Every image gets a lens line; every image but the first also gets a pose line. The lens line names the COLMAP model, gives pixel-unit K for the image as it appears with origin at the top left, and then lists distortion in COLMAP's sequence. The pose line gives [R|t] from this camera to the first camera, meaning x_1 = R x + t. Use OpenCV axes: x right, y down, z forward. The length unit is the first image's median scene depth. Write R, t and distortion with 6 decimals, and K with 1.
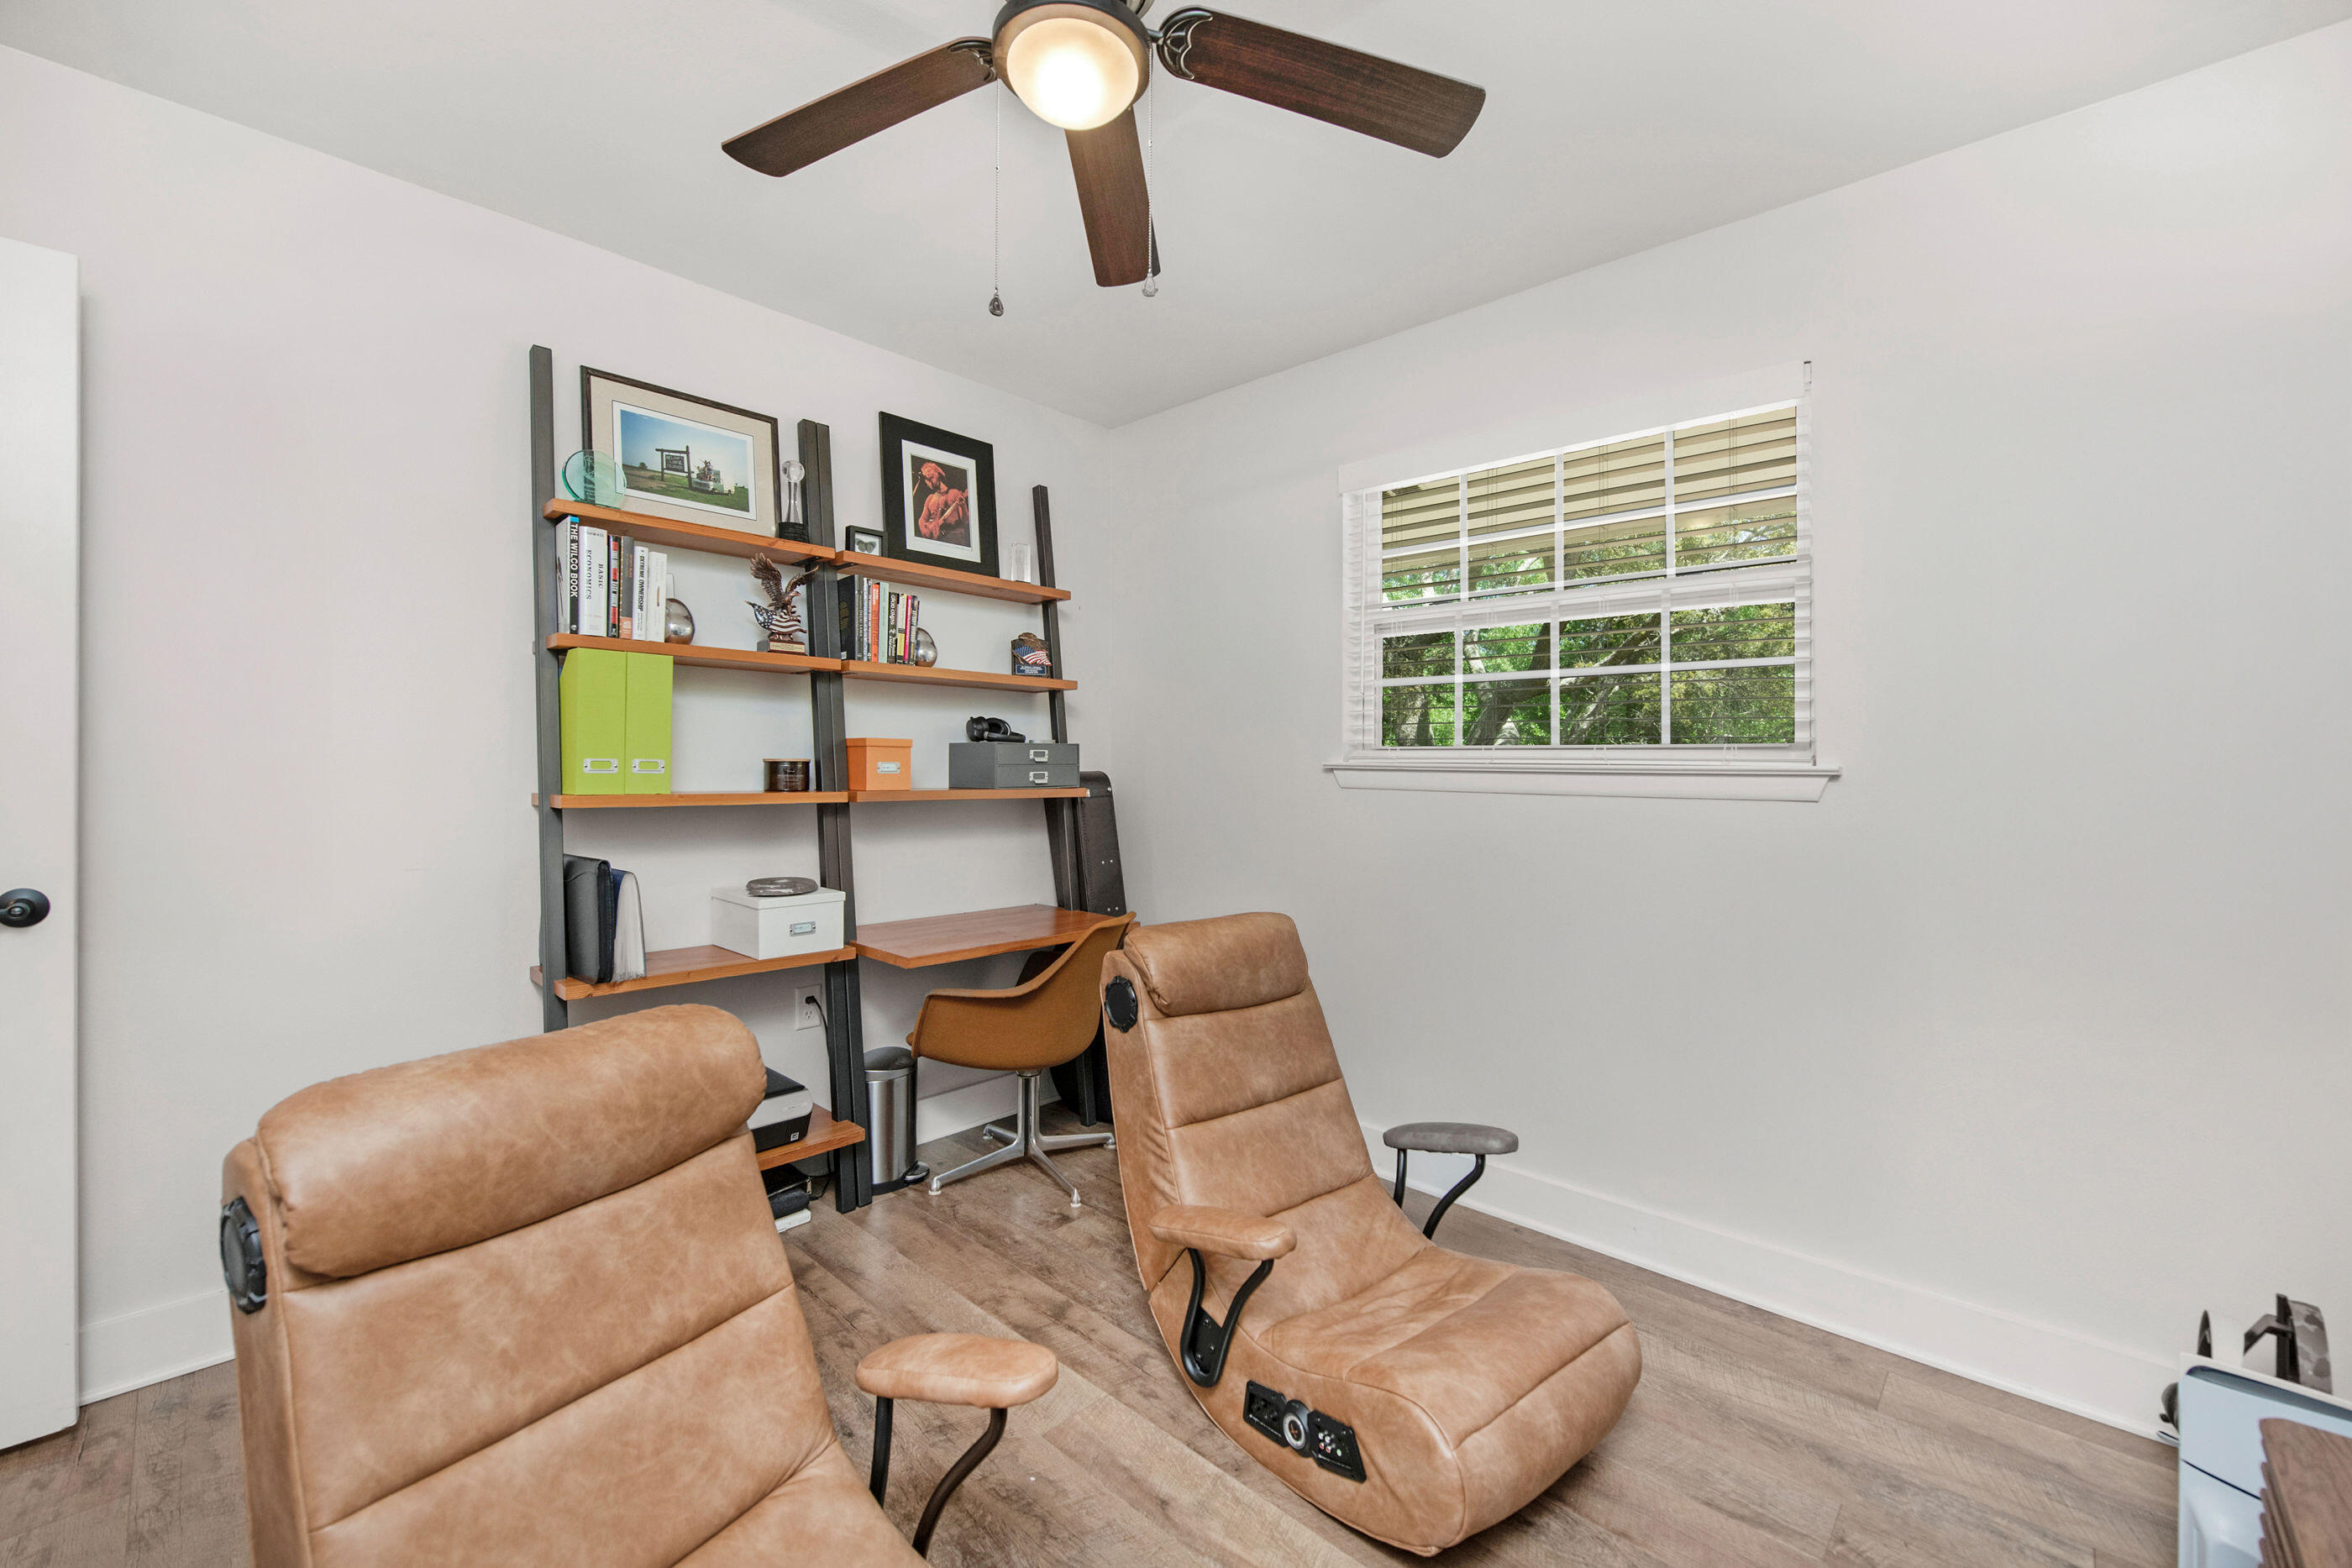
lens RADIAL K [[975.6, 0, 1180.5], [0, 975.6, 764.3], [0, 0, 1]] dist [-0.001718, -0.003779]
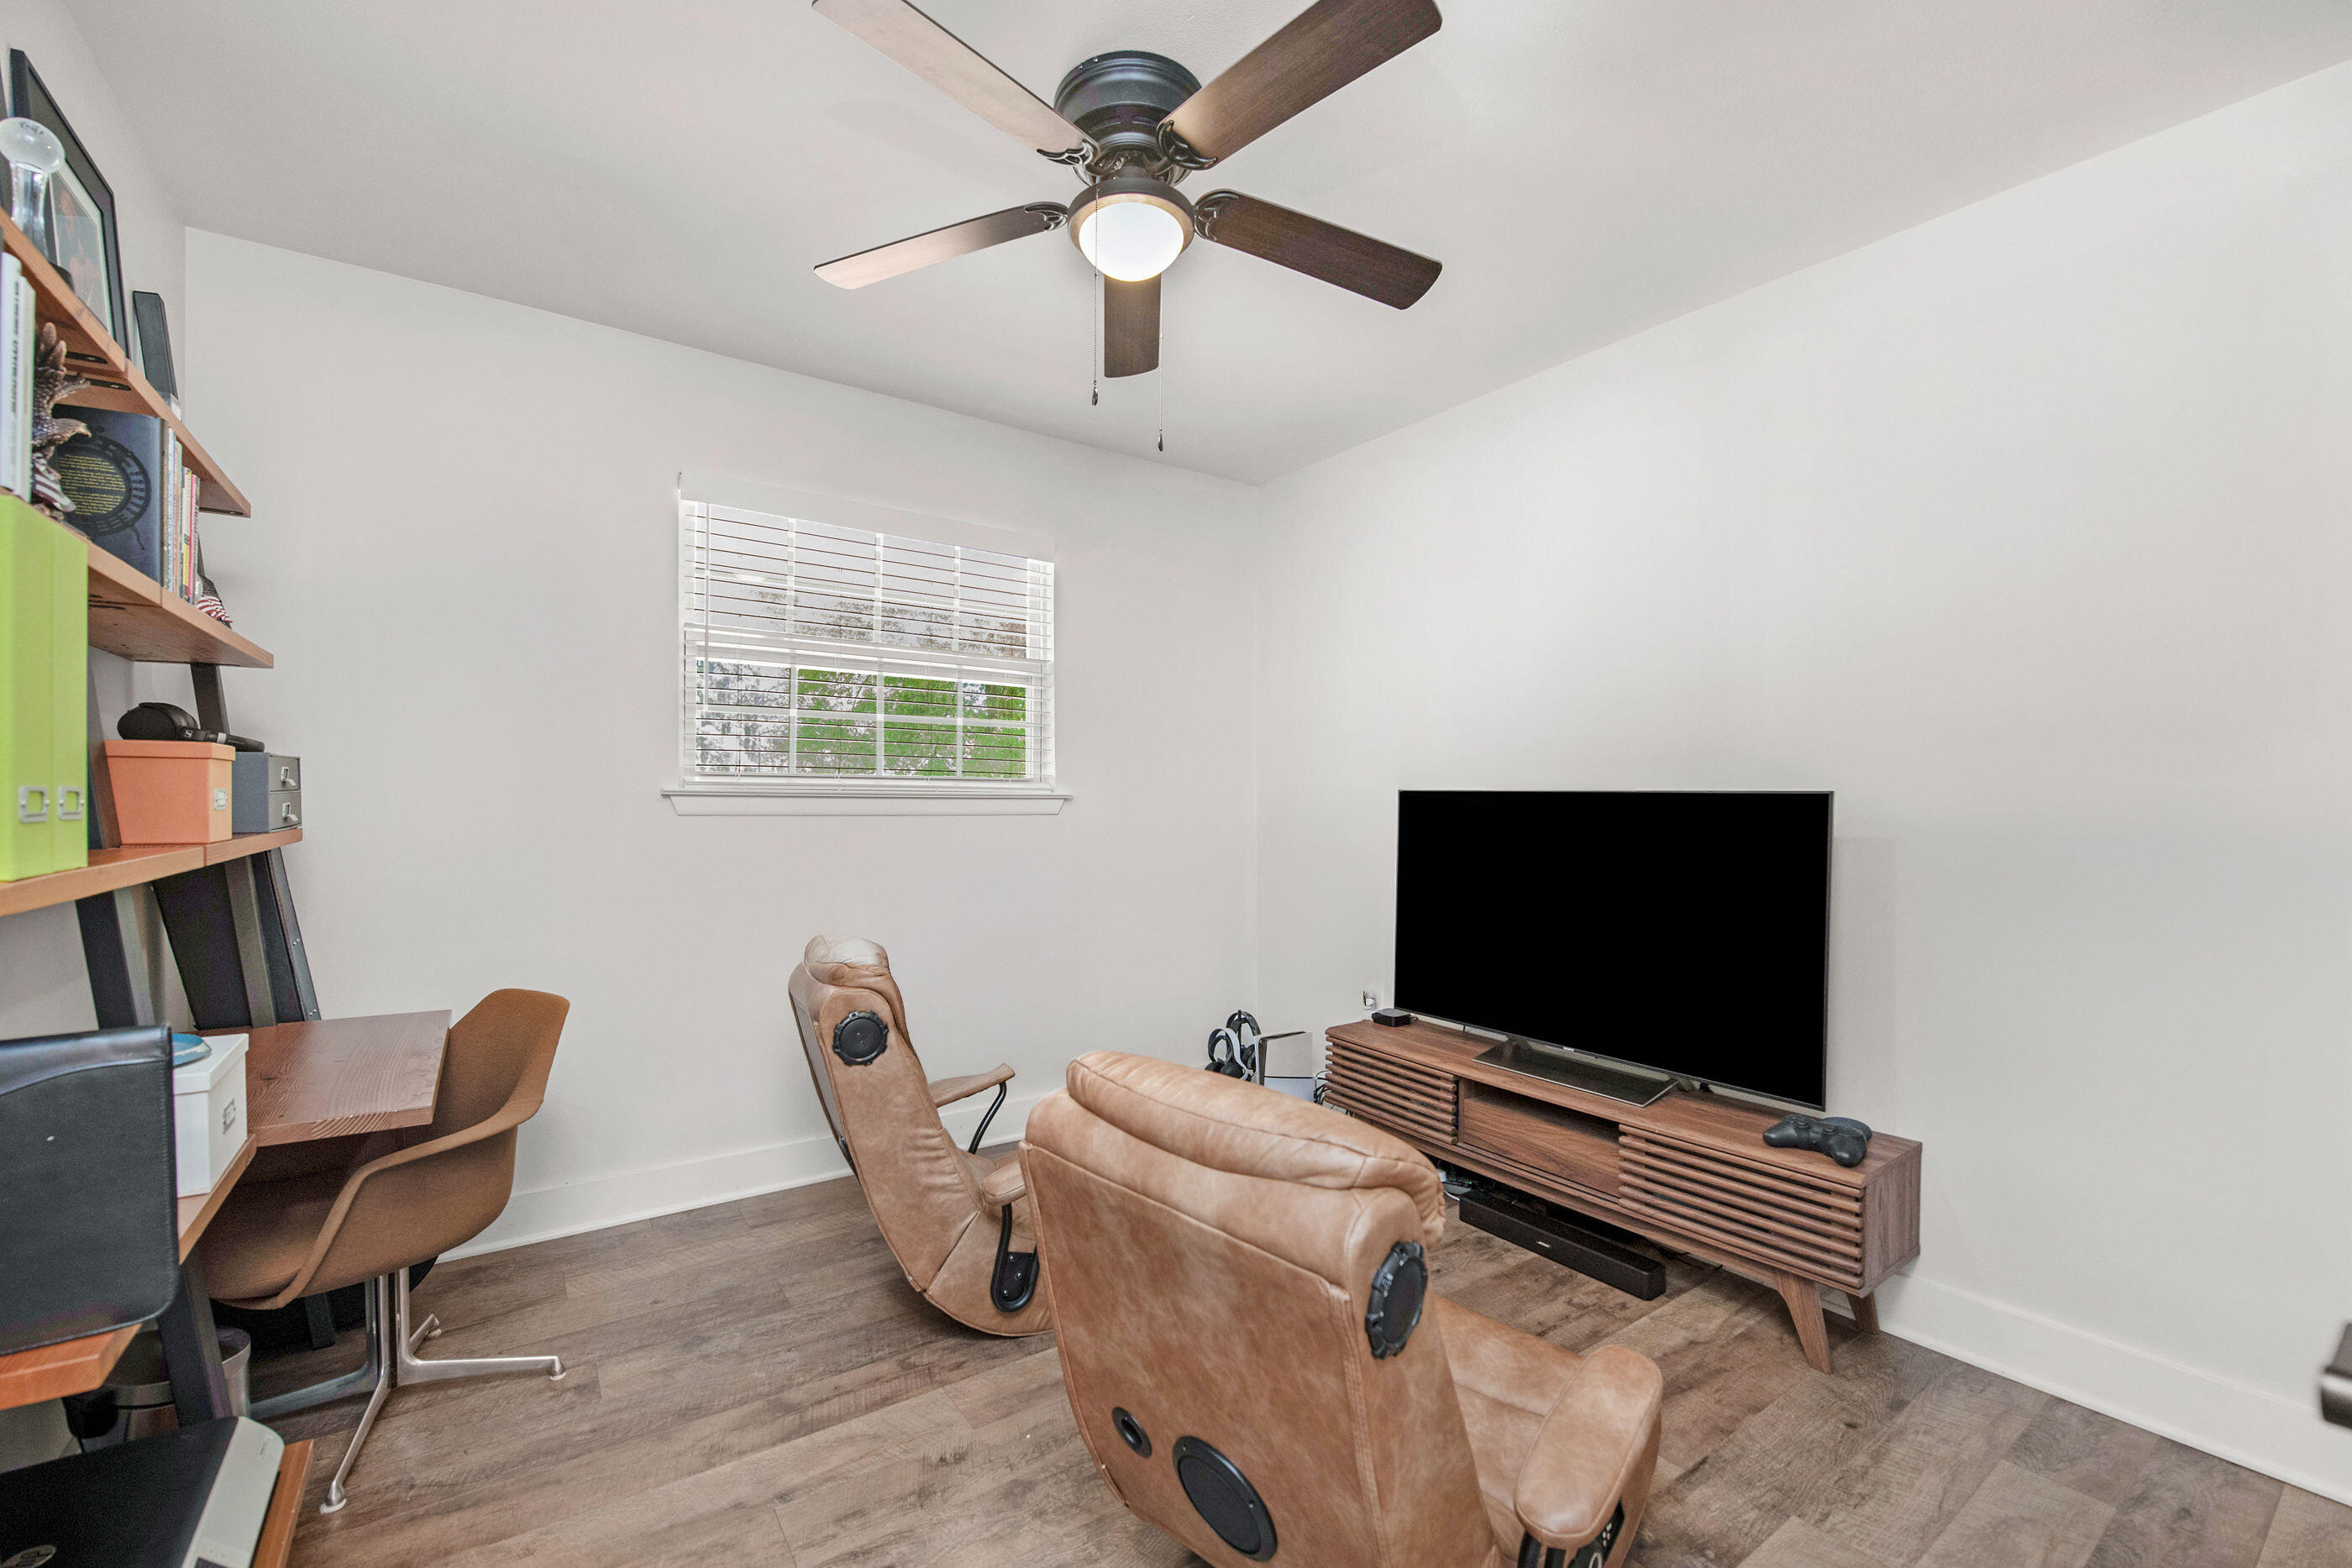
lens RADIAL K [[975.6, 0, 1180.5], [0, 975.6, 764.3], [0, 0, 1]] dist [-0.001718, -0.003779]
pose [[0.218452, 0.038211, 0.975099, -0.884644], [0.005947, 0.999162, -0.040487, 0.021934], [-0.975830, 0.014644, 0.218042, 0.436796]]
